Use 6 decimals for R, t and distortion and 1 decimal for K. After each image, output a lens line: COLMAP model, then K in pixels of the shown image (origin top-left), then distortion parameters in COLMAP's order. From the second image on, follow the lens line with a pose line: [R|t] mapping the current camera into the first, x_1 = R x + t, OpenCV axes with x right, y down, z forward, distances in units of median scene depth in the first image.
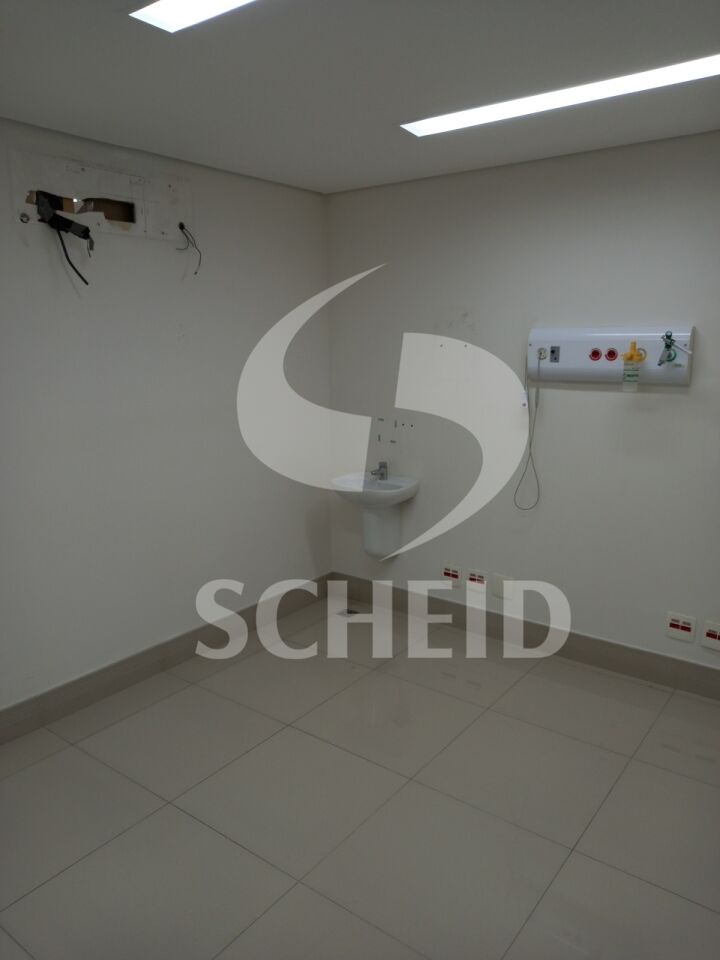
lens RADIAL K [[687.7, 0, 360.0], [0, 687.7, 480.0], [0, 0, 1]] dist [0.003918, 0.000239]
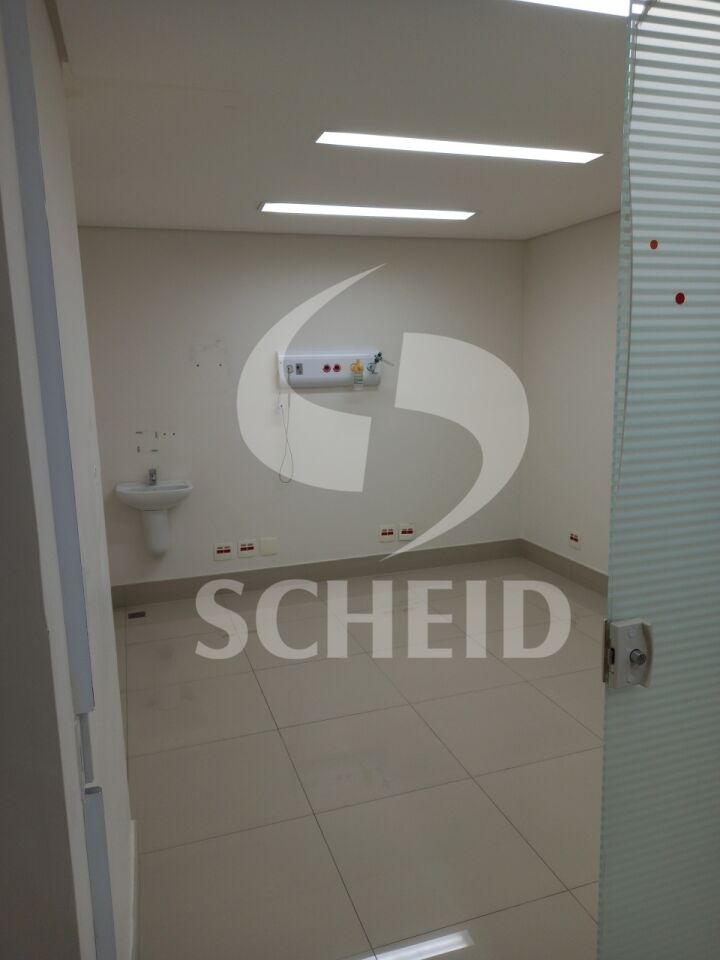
lens RADIAL K [[687.7, 0, 360.0], [0, 687.7, 480.0], [0, 0, 1]] dist [0.003918, 0.000239]
pose [[0.566760, -0.150618, 0.809998, -0.843106], [0.181315, 0.981846, 0.055706, -0.012292], [-0.803684, 0.115293, 0.583780, 0.086316]]
